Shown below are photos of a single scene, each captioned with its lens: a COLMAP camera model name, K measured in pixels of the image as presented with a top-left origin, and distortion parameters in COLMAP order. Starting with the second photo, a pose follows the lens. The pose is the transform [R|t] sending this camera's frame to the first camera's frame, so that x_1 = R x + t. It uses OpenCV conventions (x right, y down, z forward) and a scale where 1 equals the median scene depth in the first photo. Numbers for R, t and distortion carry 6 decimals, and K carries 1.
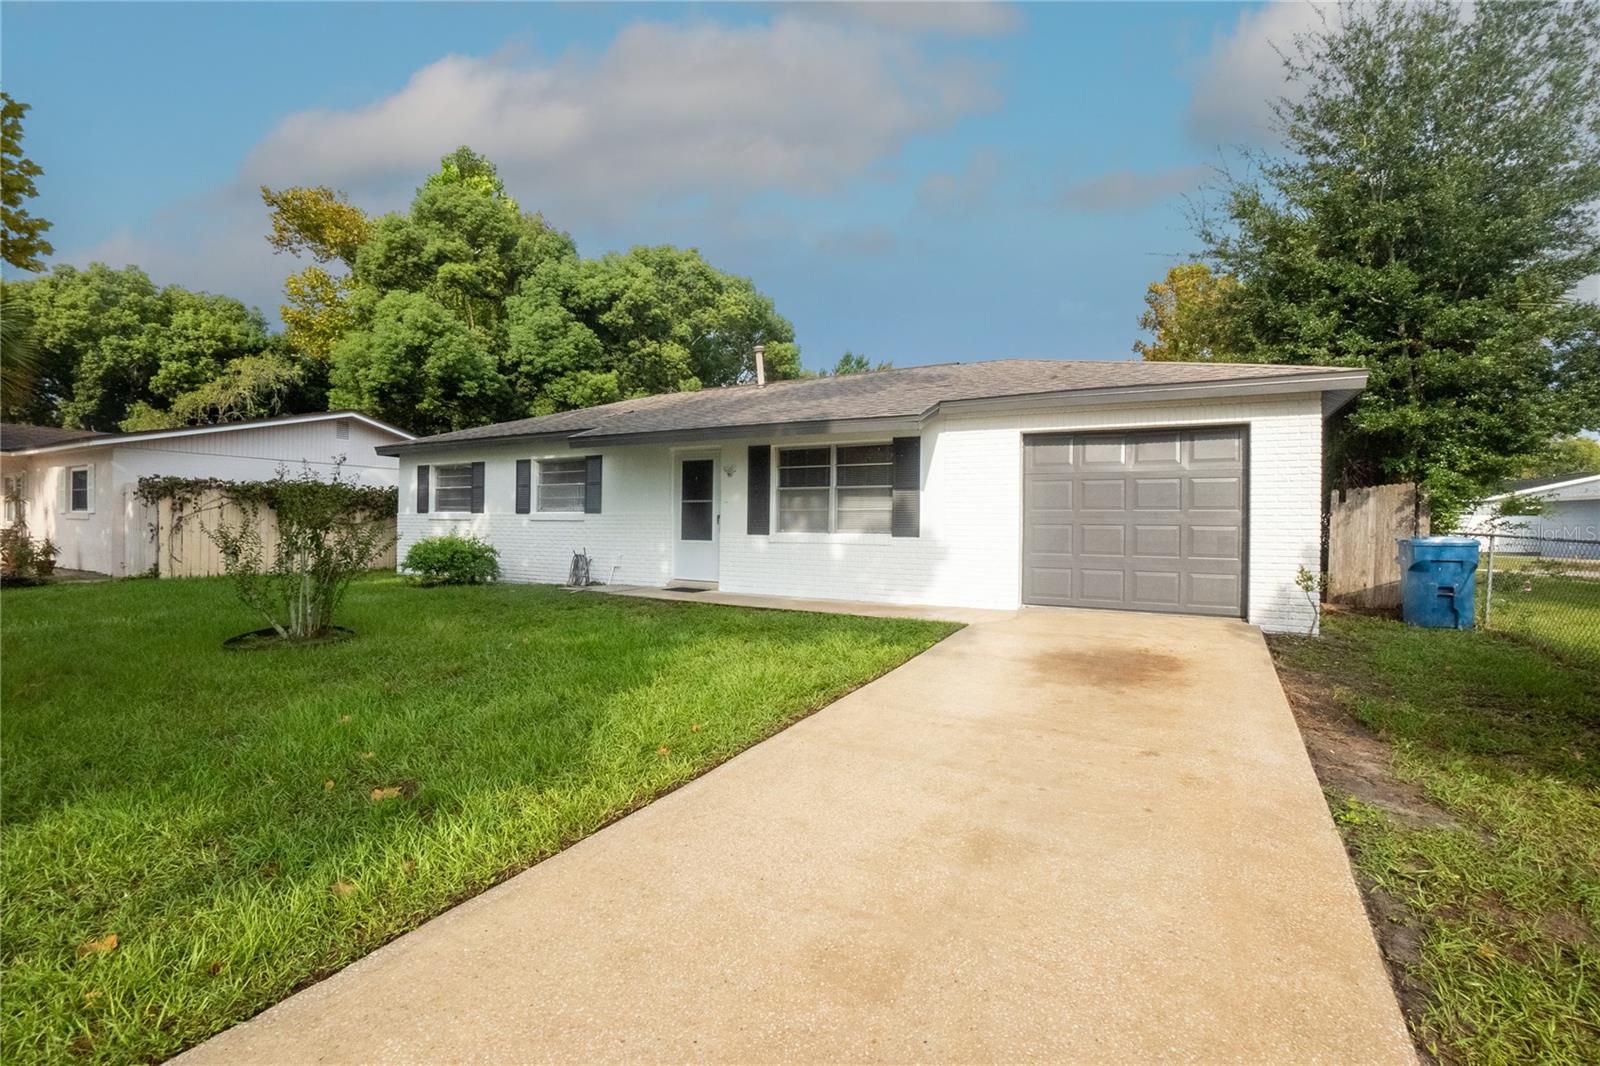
lens RADIAL K [[699.1, 0, 801.6], [0, 699.1, 533.7], [0, 0, 1]] dist [-0.031019, 0.008385]
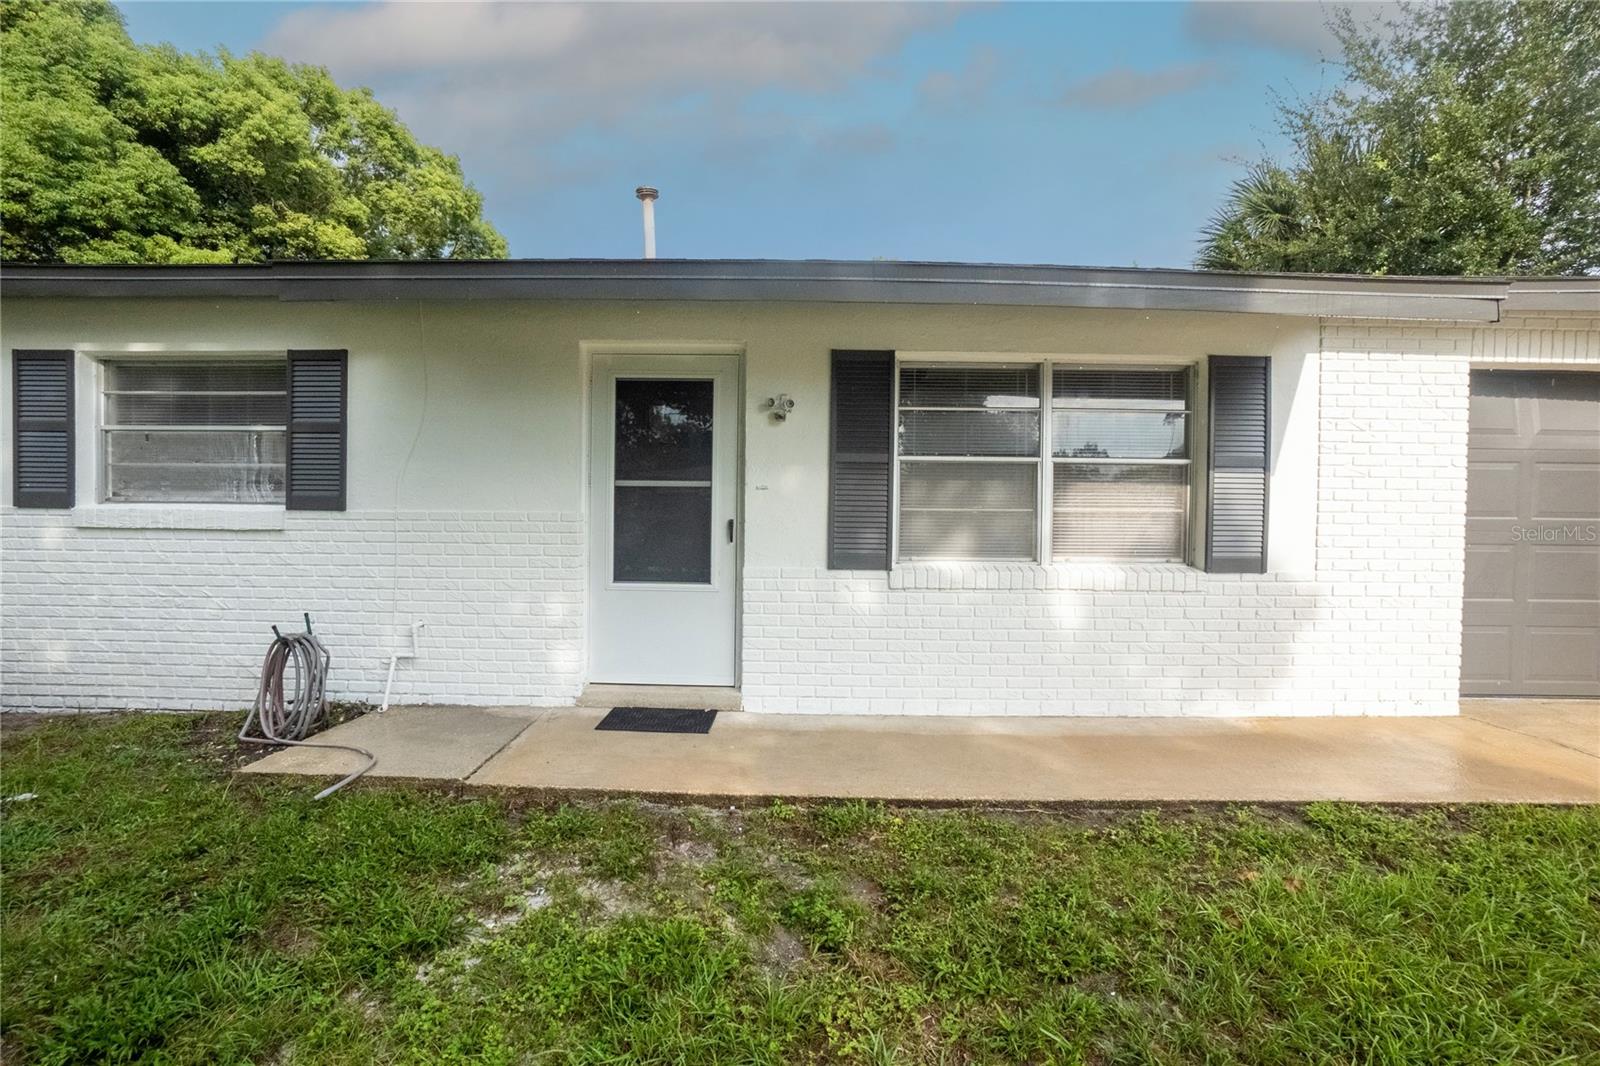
lens RADIAL K [[699.1, 0, 811.6], [0, 699.1, 530.0], [0, 0, 1]] dist [-0.031019, 0.008385]
pose [[0.879275, -0.013756, 0.476116, -0.119125], [0.002497, 0.999702, 0.024272, -0.013295], [-0.476308, -0.020153, 0.879047, 0.274031]]
